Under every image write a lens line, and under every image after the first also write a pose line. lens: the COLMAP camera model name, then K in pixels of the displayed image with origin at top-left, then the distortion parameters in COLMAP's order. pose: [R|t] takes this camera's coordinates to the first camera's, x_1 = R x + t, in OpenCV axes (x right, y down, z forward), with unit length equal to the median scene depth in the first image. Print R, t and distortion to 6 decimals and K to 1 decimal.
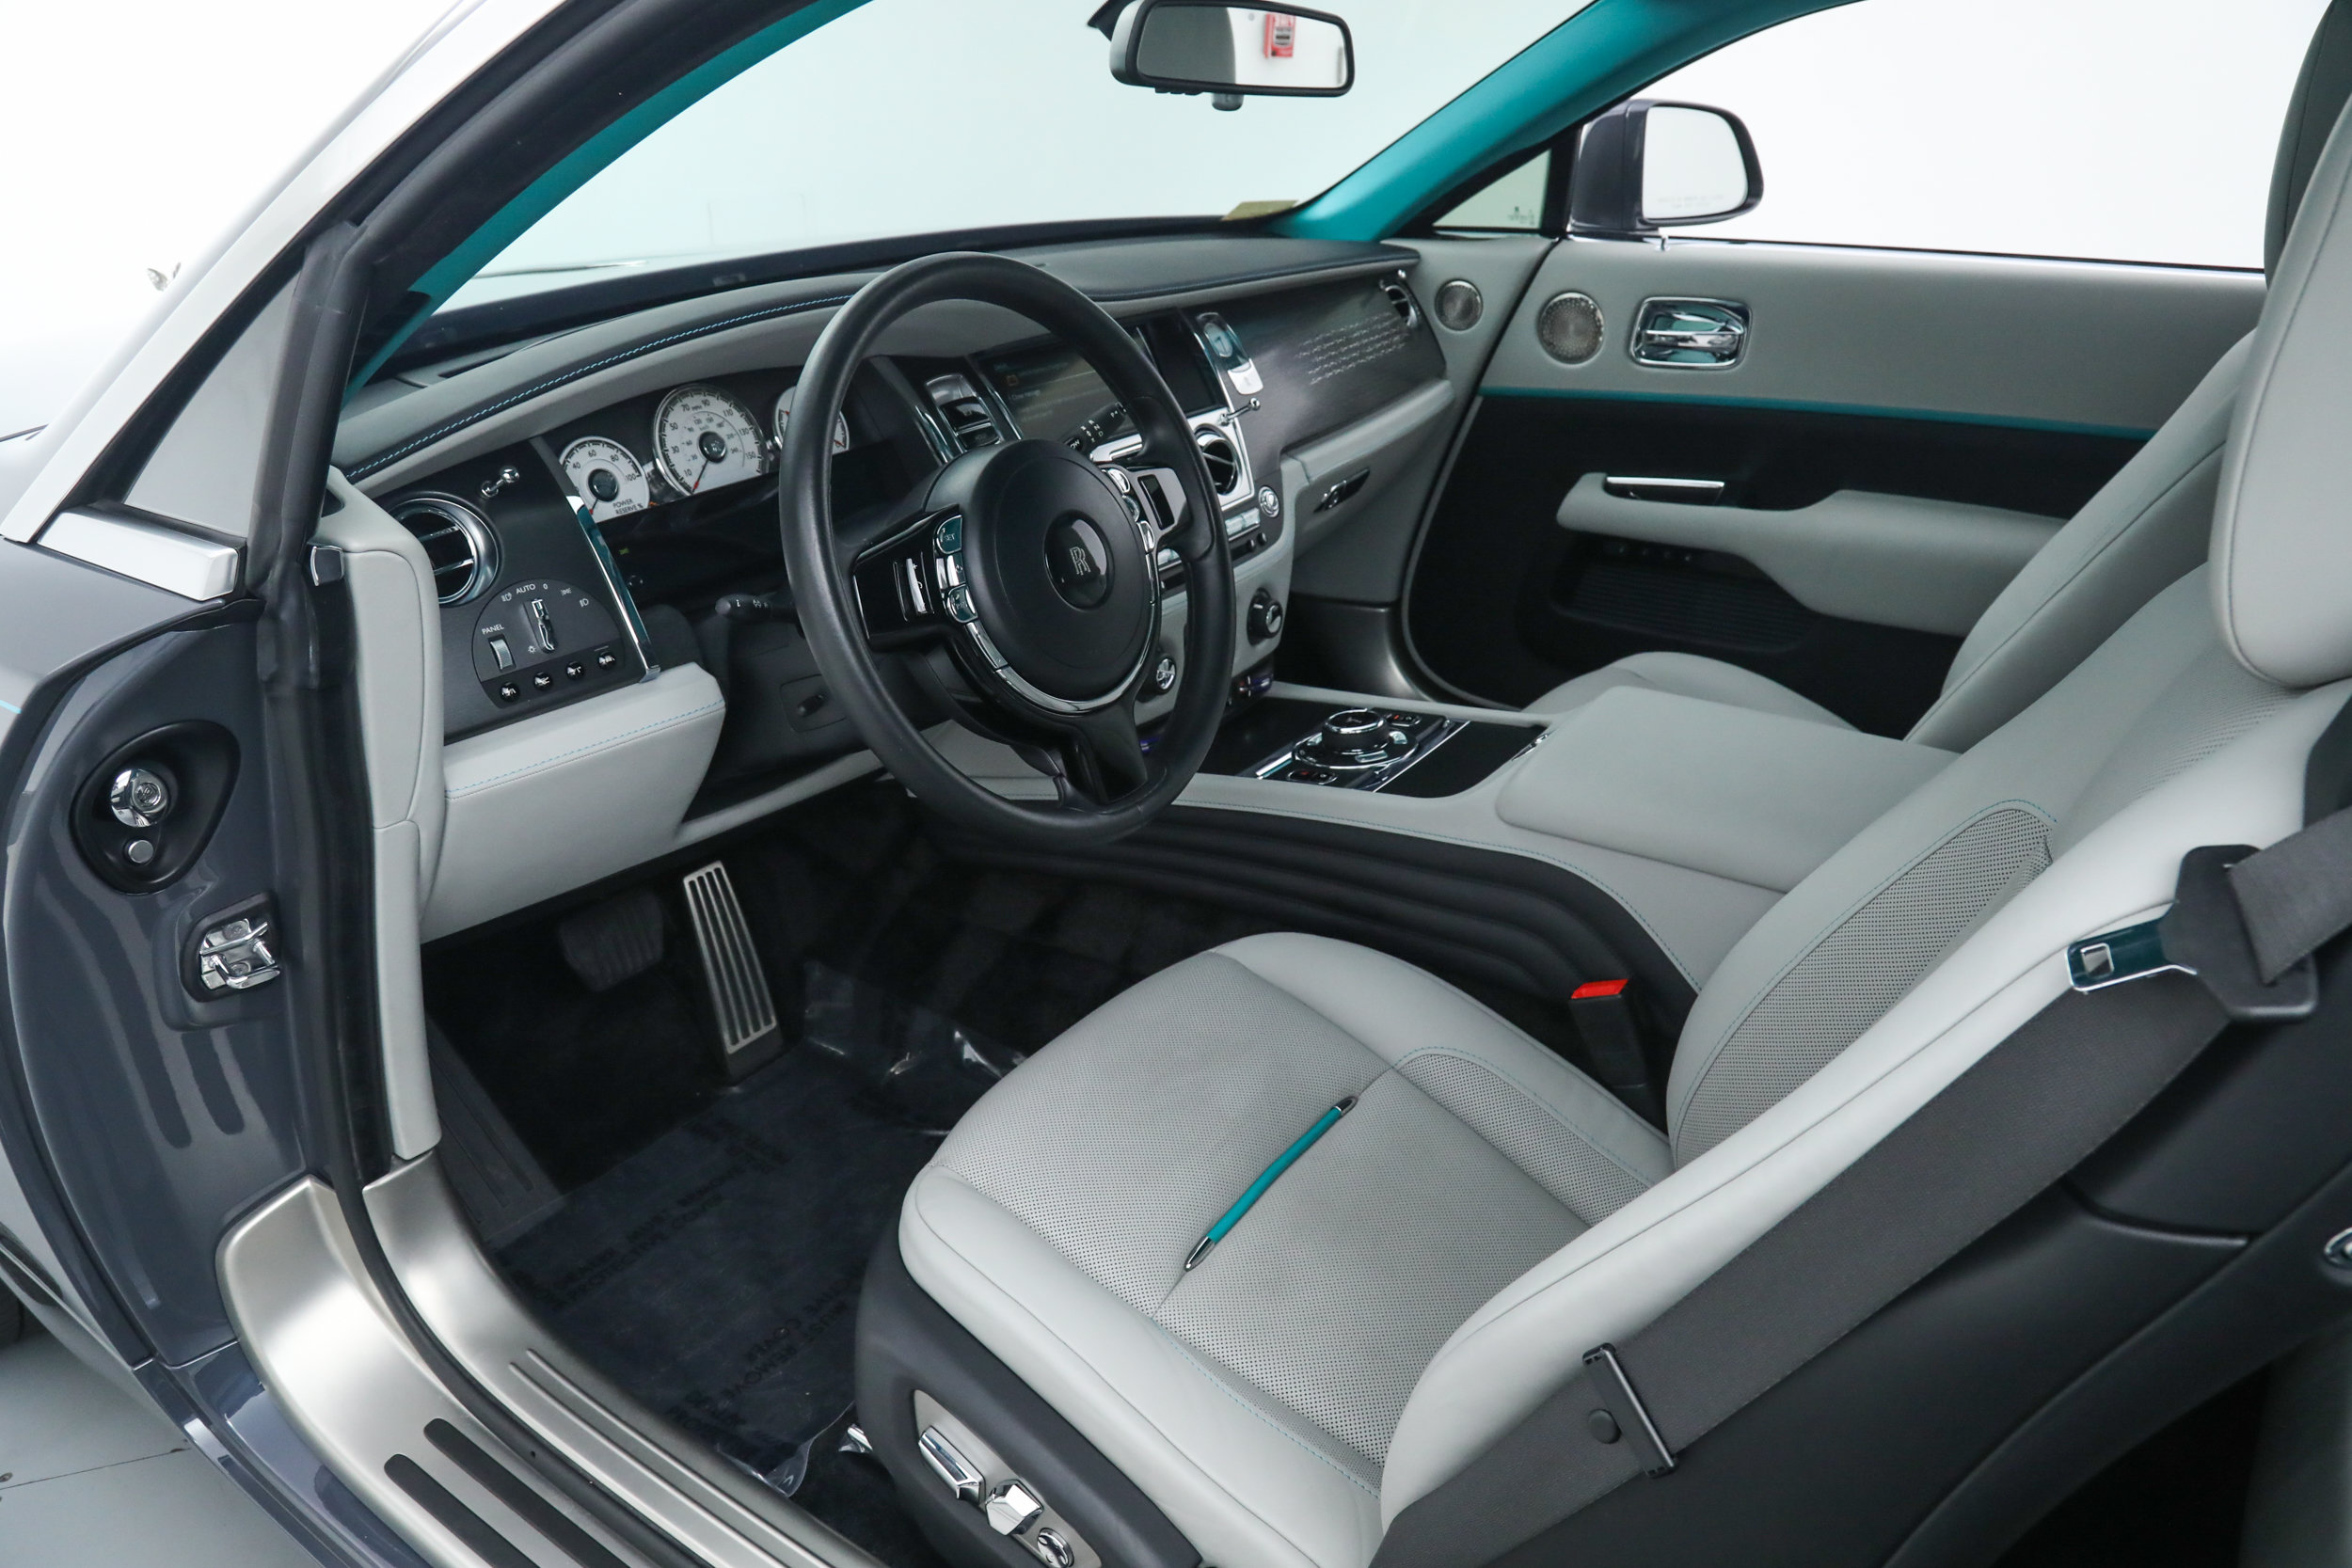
lens RADIAL K [[1628.7, 0, 1173.2], [0, 1628.7, 797.3], [0, 0, 1]] dist [-0.121985, 0.055320]
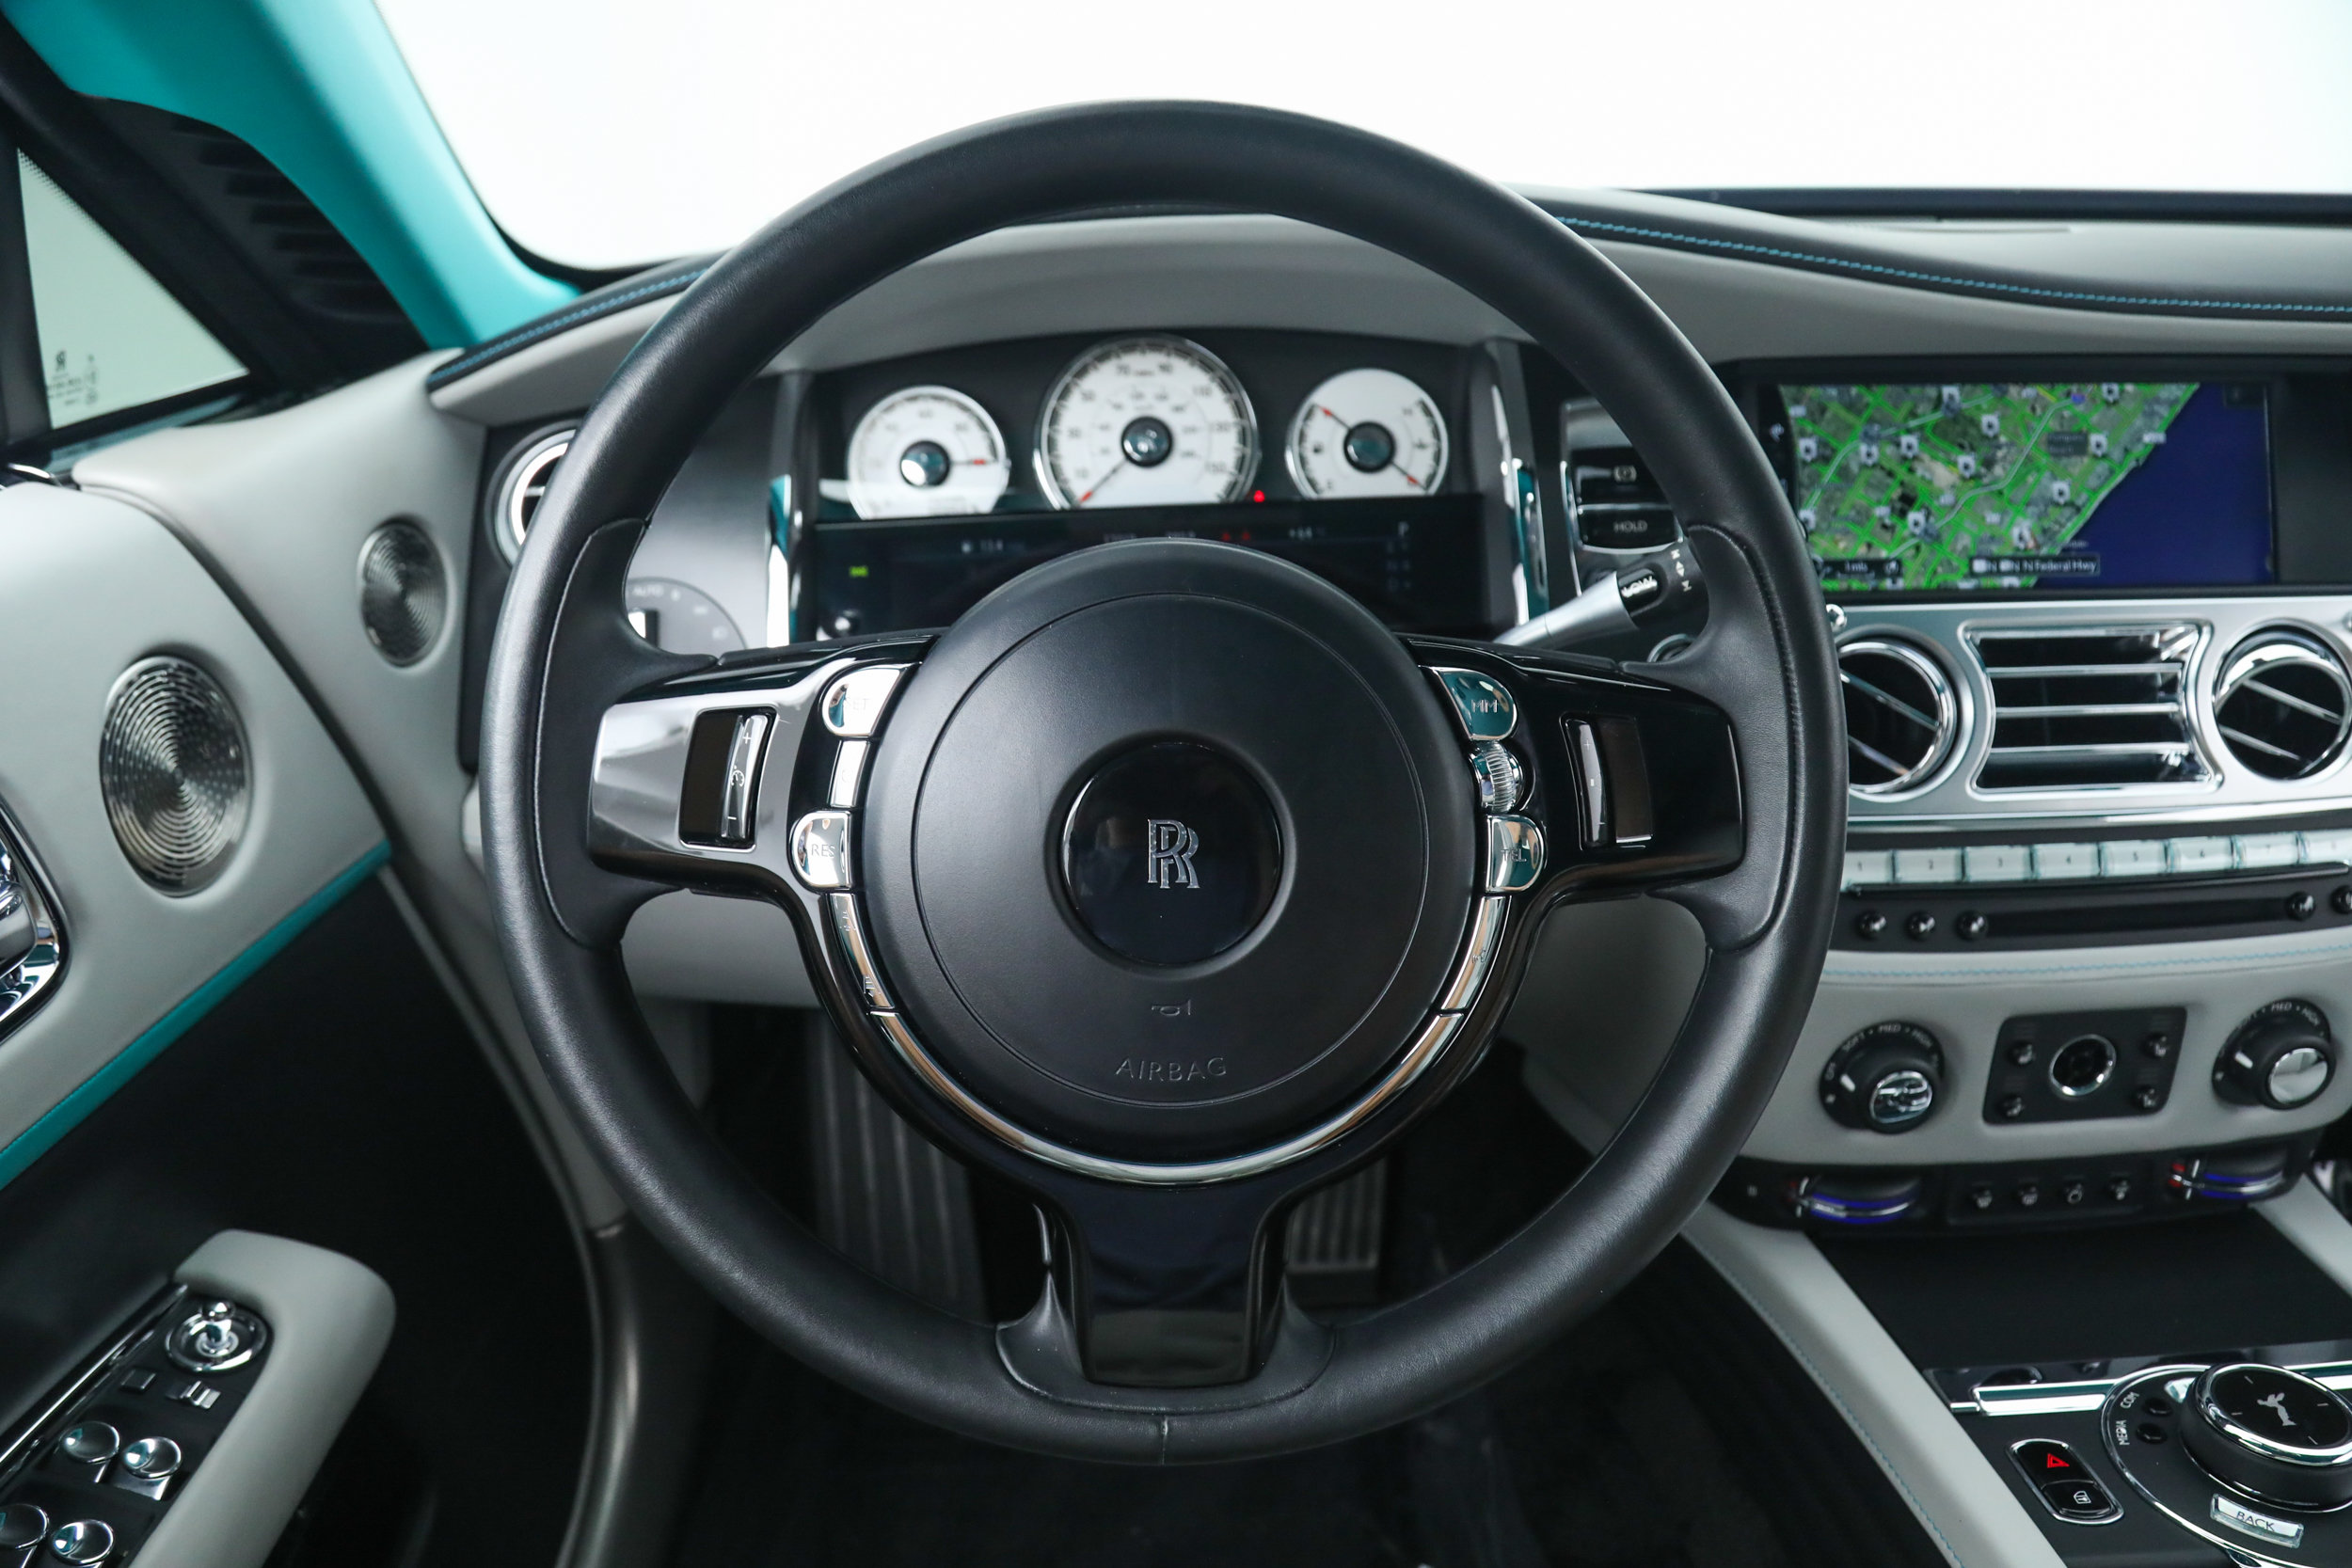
lens RADIAL K [[1628.7, 0, 1171.9], [0, 1628.7, 787.6], [0, 0, 1]] dist [-0.121985, 0.055320]
pose [[0.594204, 0.330854, -0.733114, 0.150290], [-0.318968, 0.933672, 0.162836, -0.142418], [0.738363, 0.137082, 0.660324, 0.444653]]
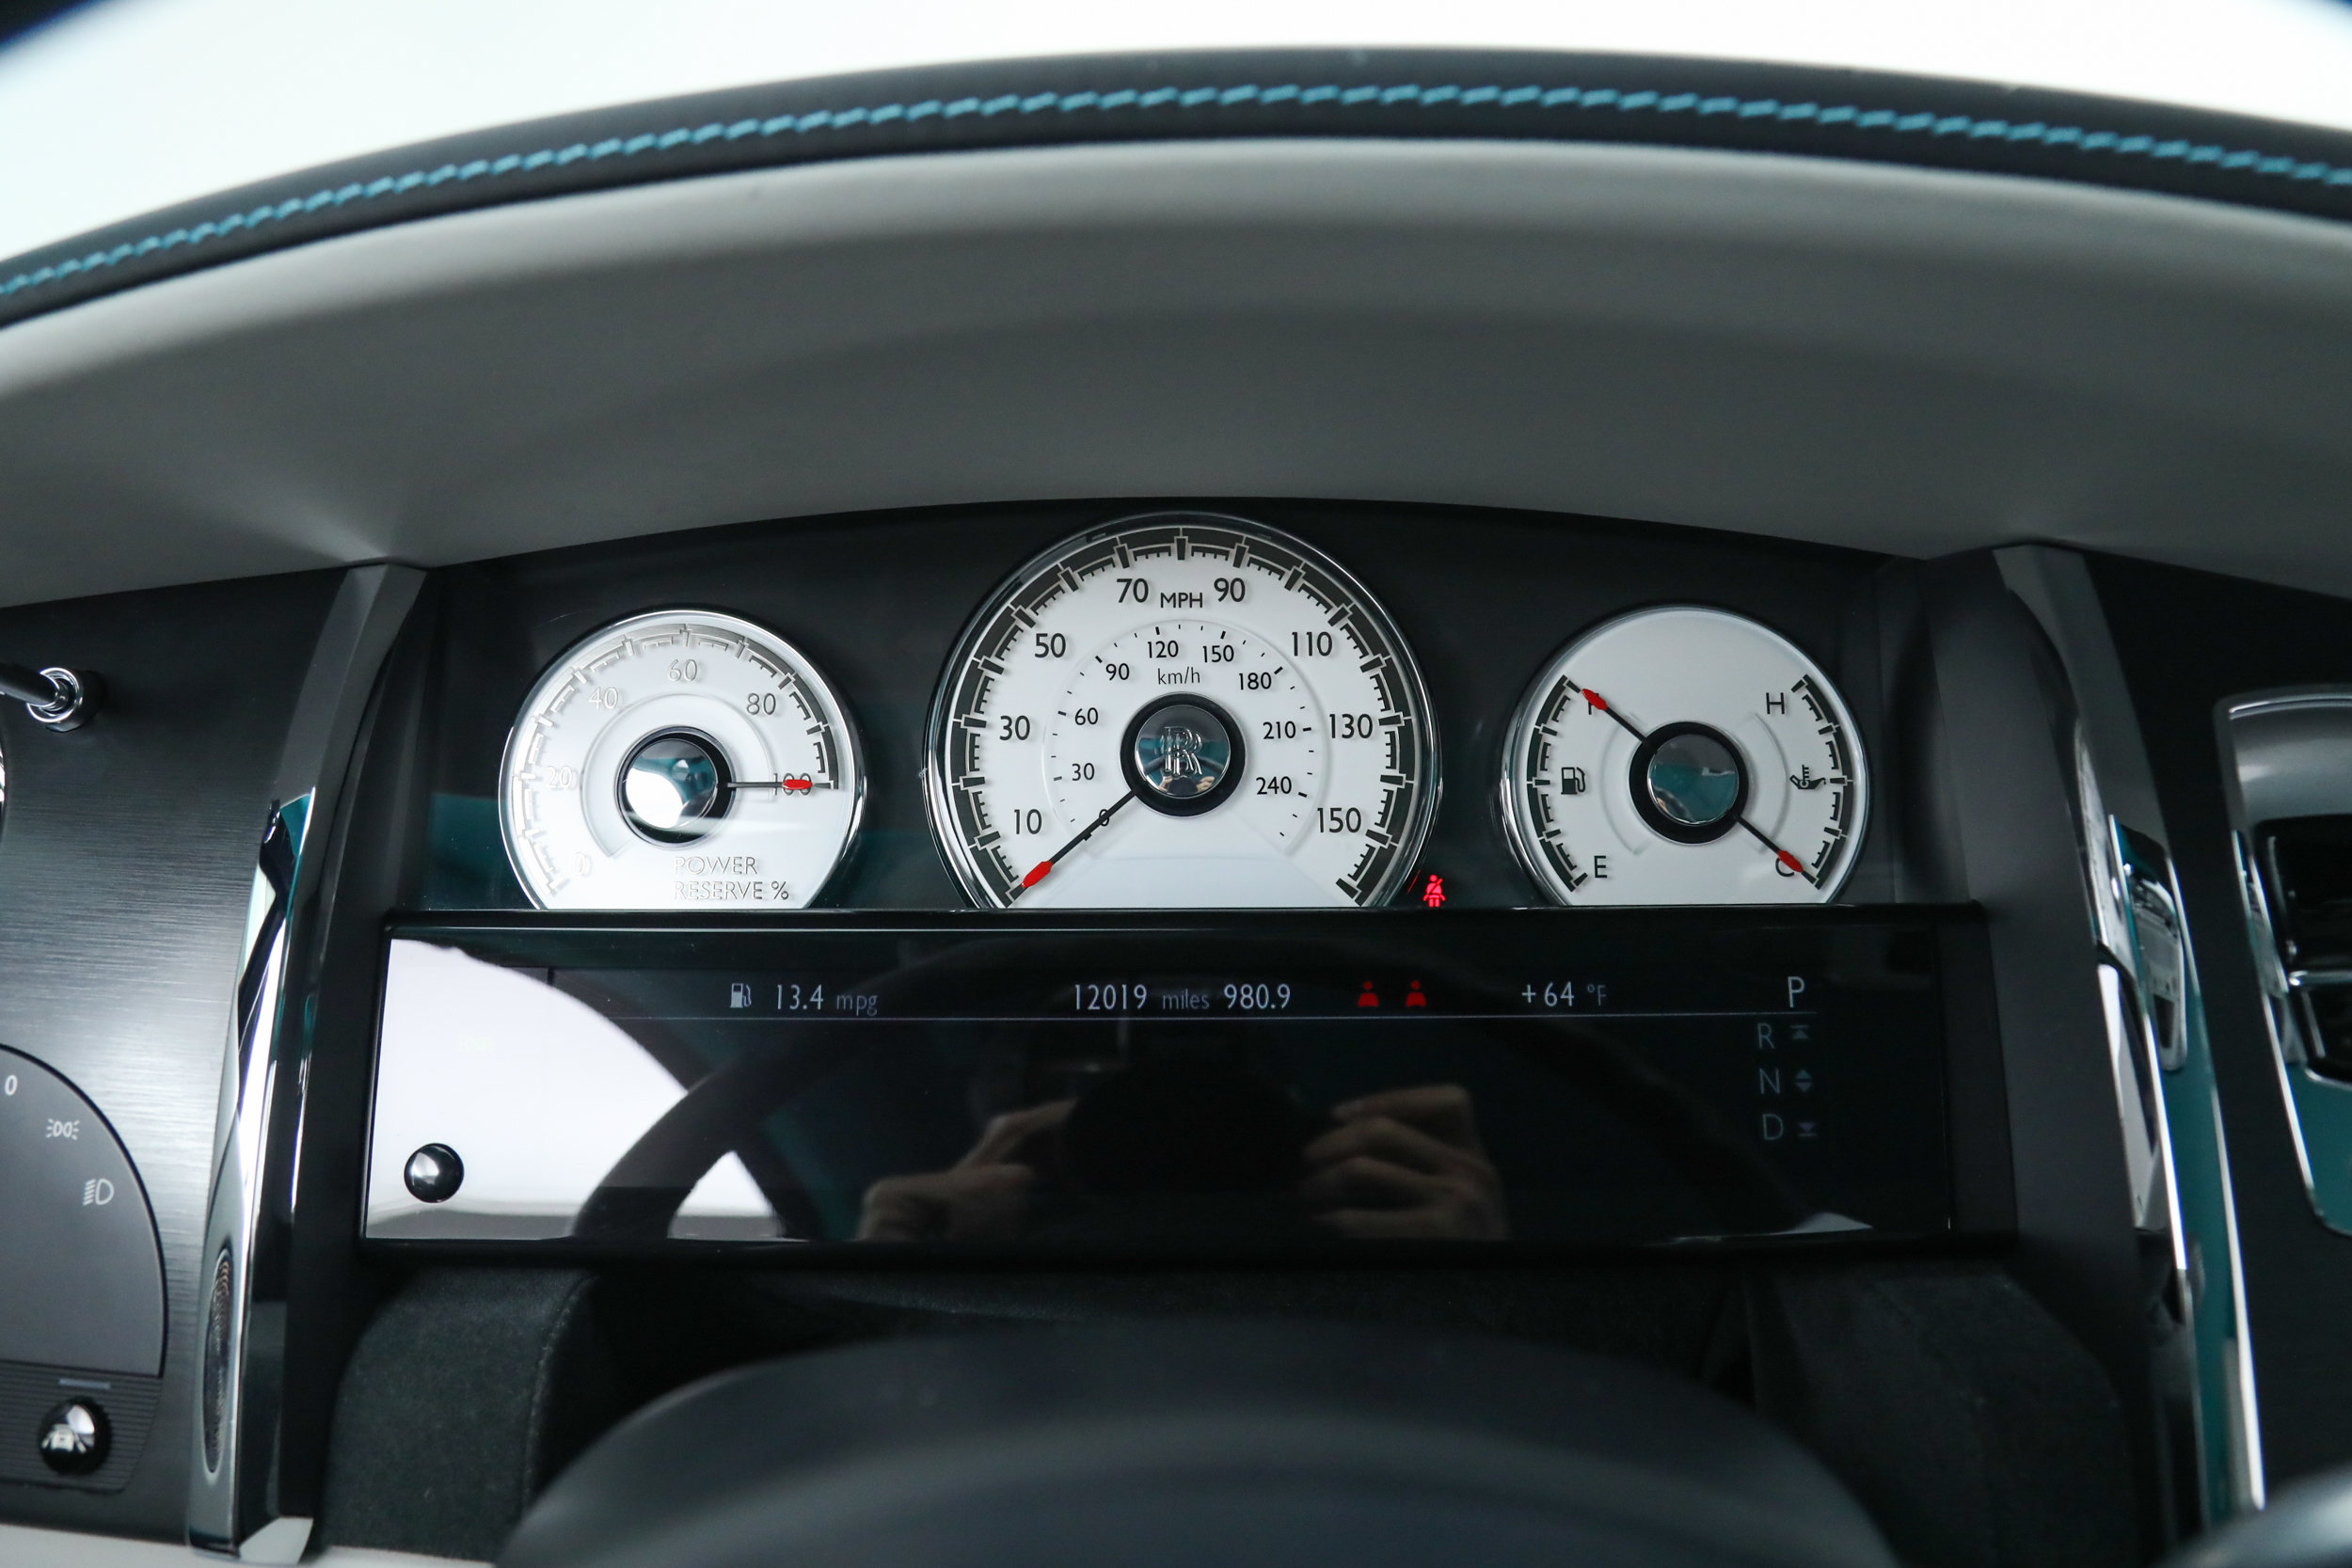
lens RADIAL K [[1953.7, 0, 1165.5], [0, 1953.7, 761.6], [0, 0, 1]] dist [-0.048137, 0.007359]
pose [[0.567643, 0.224086, -0.792191, -0.023806], [-0.352965, 0.935563, 0.011726, -0.157357], [0.743772, 0.272960, 0.610160, 0.574000]]
